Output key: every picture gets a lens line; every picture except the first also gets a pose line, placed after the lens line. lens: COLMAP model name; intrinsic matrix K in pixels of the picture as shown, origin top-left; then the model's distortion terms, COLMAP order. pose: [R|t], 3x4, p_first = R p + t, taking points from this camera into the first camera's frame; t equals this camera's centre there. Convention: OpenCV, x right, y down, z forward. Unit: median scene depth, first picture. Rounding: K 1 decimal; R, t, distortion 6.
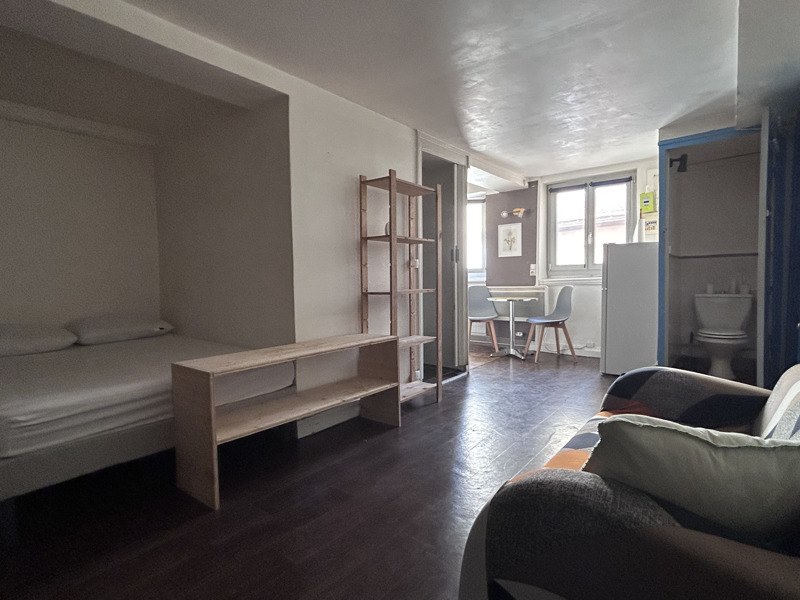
lens RADIAL K [[429.6, 0, 397.6], [0, 429.6, 297.2], [0, 0, 1]] dist [0.000633, 0.000007]
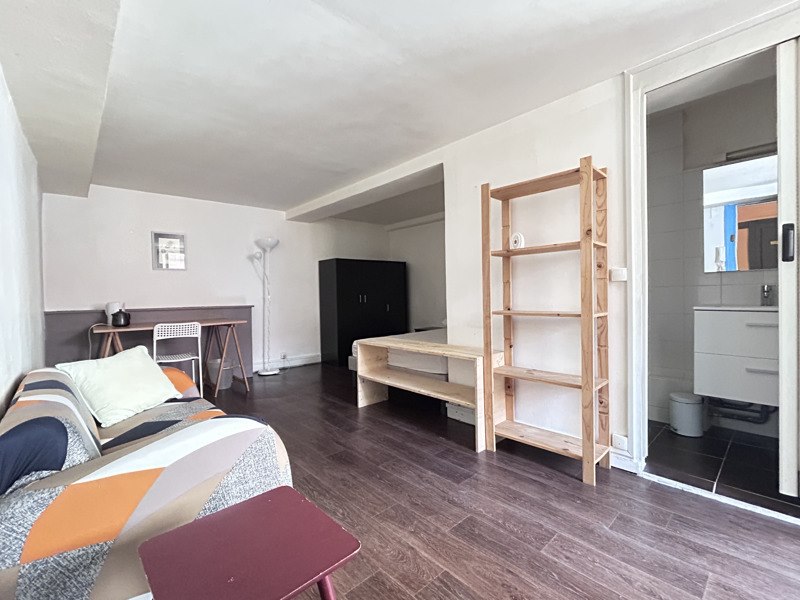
lens RADIAL K [[348.6, 0, 397.9], [0, 348.6, 300.4], [0, 0, 1]] dist [-0.003128, -0.000446]
pose [[-0.156356, 0.032936, -0.987151, 0.836886], [-0.032544, 0.998729, 0.038477, -0.065581], [0.987164, 0.038142, -0.155086, 0.993386]]
